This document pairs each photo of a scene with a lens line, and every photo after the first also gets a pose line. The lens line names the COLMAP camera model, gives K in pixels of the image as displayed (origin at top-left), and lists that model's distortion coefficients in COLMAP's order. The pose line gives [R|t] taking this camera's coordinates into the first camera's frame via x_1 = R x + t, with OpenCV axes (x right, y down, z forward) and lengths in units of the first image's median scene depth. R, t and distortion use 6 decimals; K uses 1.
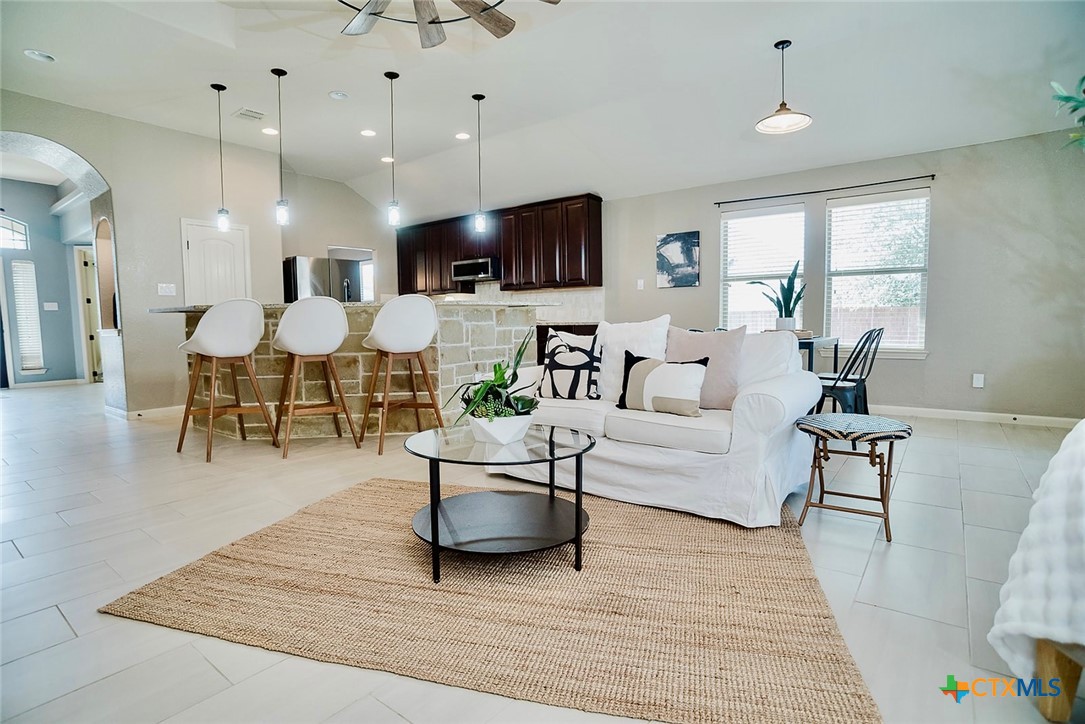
lens RADIAL K [[549.1, 0, 541.6], [0, 549.1, 370.2], [0, 0, 1]] dist [-0.048176, 0.000627]
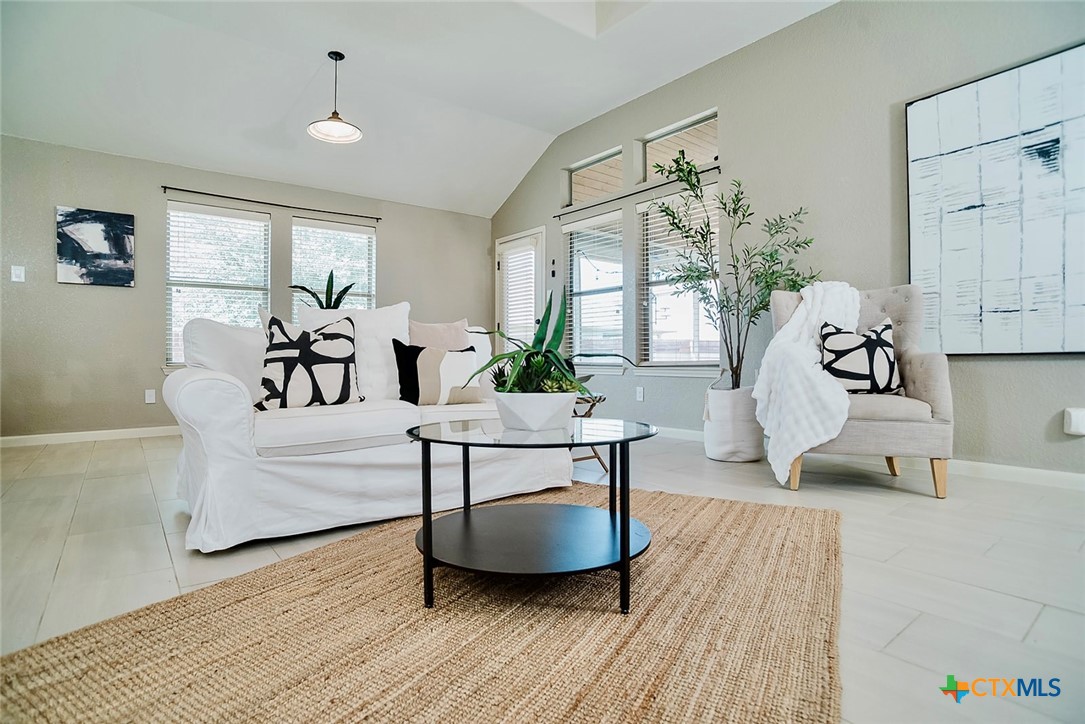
lens RADIAL K [[555.3, 0, 514.7], [0, 555.3, 365.1], [0, 0, 1]] dist [-0.004718, -0.000331]
pose [[0.278680, -0.002340, 0.960381, -0.306495], [0.091911, 0.995472, -0.024245, 0.021171], [-0.955976, 0.095026, 0.277633, 0.293276]]
